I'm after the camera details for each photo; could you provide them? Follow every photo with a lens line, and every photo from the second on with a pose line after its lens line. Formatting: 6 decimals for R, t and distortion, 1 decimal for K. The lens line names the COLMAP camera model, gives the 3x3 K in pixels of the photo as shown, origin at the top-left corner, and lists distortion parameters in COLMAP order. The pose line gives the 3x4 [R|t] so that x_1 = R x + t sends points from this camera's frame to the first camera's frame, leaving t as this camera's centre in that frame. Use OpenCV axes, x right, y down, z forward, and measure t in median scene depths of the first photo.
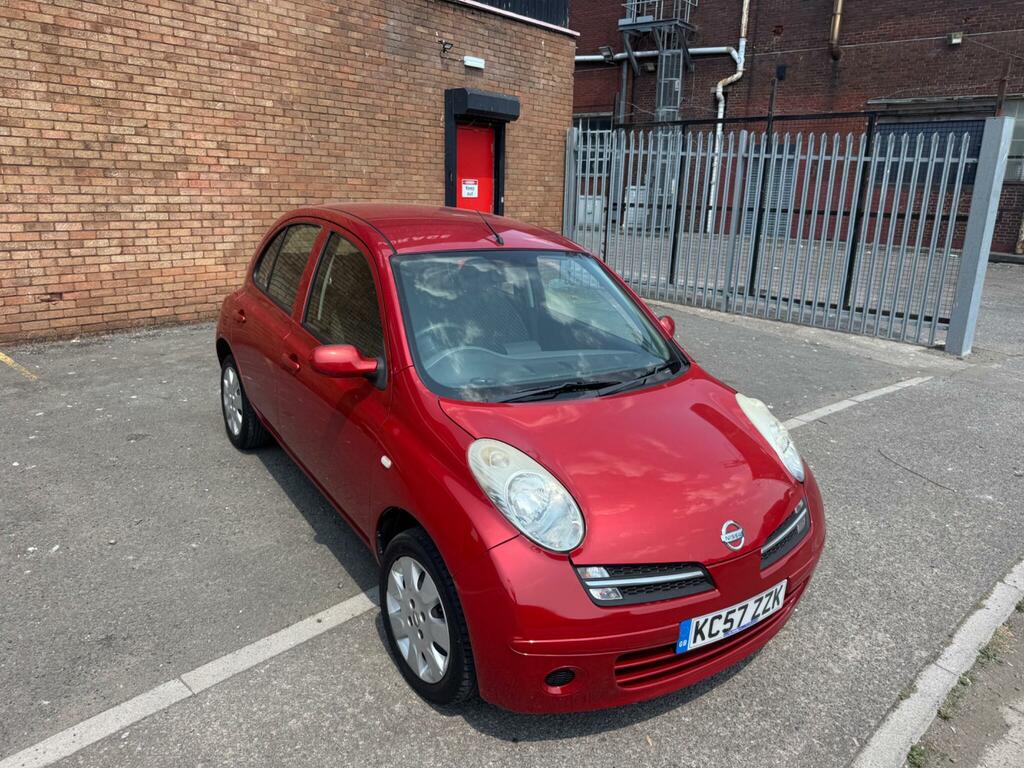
lens RADIAL K [[729.3, 0, 517.6], [0, 729.3, 383.3], [0, 0, 1]] dist [0.025689, -0.028019]
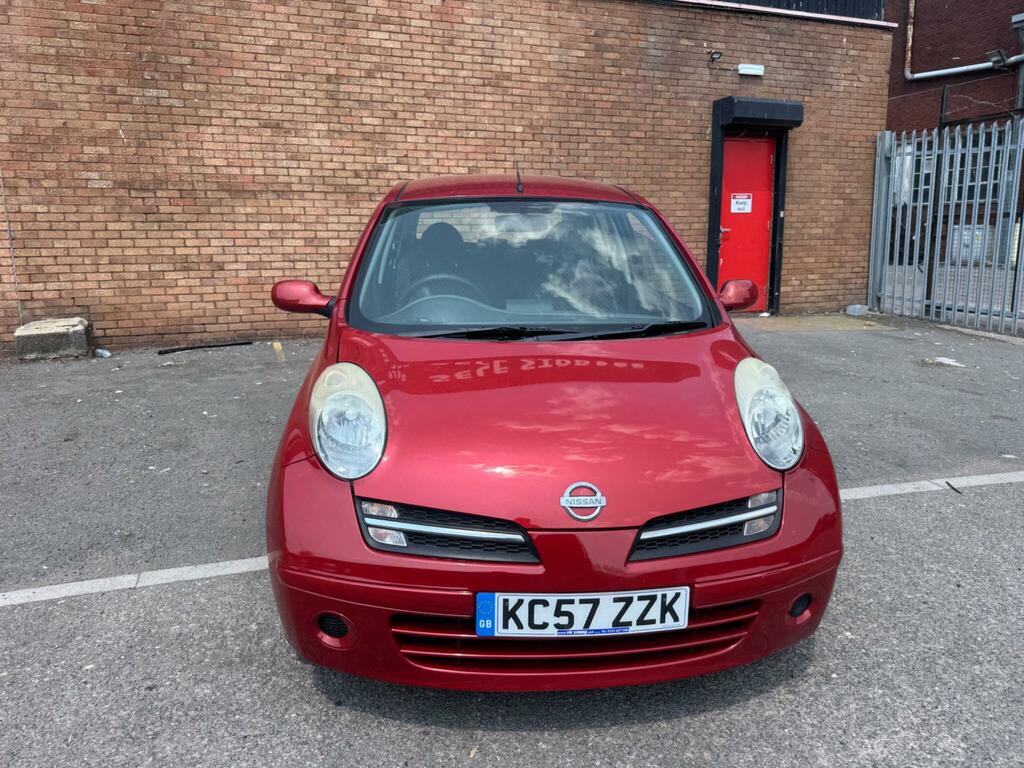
lens RADIAL K [[729.3, 0, 511.7], [0, 729.3, 385.9], [0, 0, 1]] dist [0.025689, -0.028019]
pose [[0.875982, 0.057737, -0.478876, 0.212666], [-0.090917, 0.994778, -0.046372, 0.047727], [0.473698, 0.084159, 0.876657, 0.108267]]
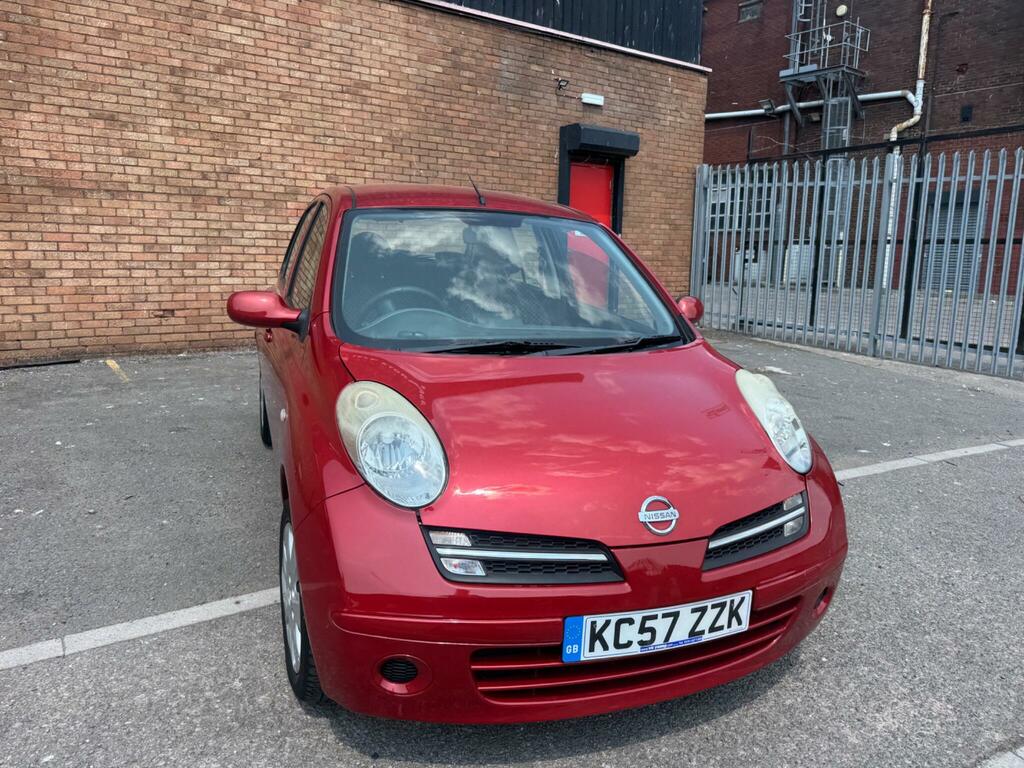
lens RADIAL K [[729.3, 0, 513.4], [0, 729.3, 384.6], [0, 0, 1]] dist [0.025689, -0.028019]
pose [[0.971857, 0.028694, -0.233817, 0.117074], [-0.050237, 0.994966, -0.086707, 0.053422], [0.230152, 0.096013, 0.968407, 0.081085]]
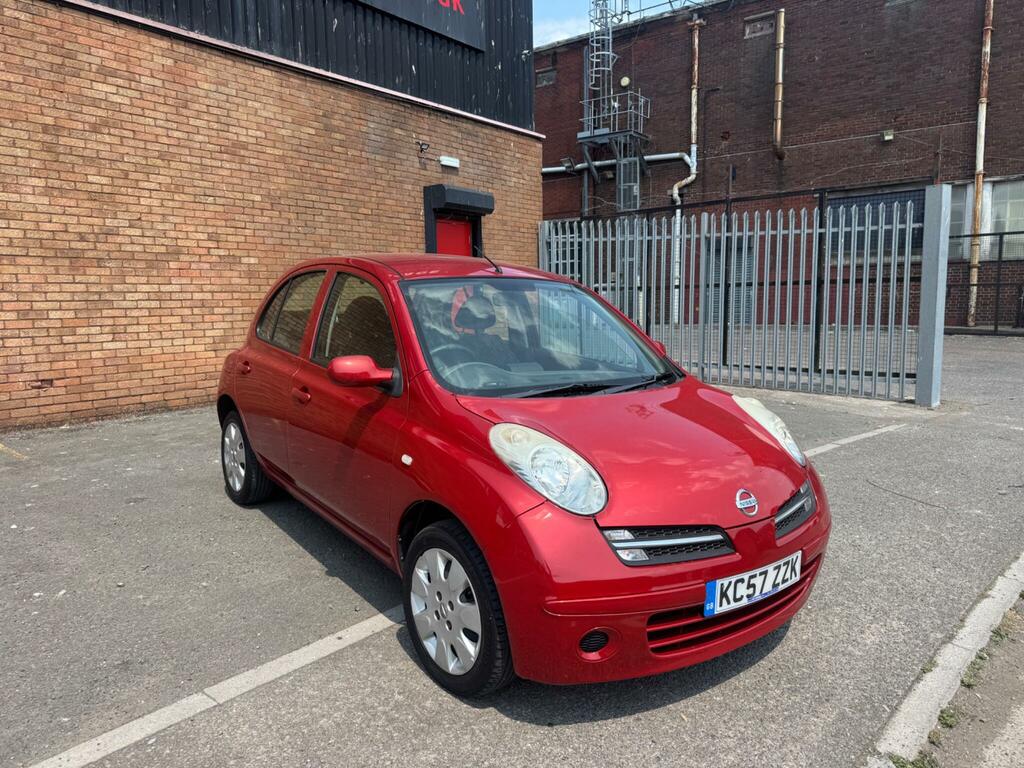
lens RADIAL K [[729.3, 0, 523.3], [0, 729.3, 391.4], [0, 0, 1]] dist [0.025689, -0.028019]
pose [[0.997794, -0.050252, 0.043387, -0.022223], [0.055711, 0.989210, -0.135496, 0.063899], [-0.036110, 0.137614, 0.989827, -0.015026]]
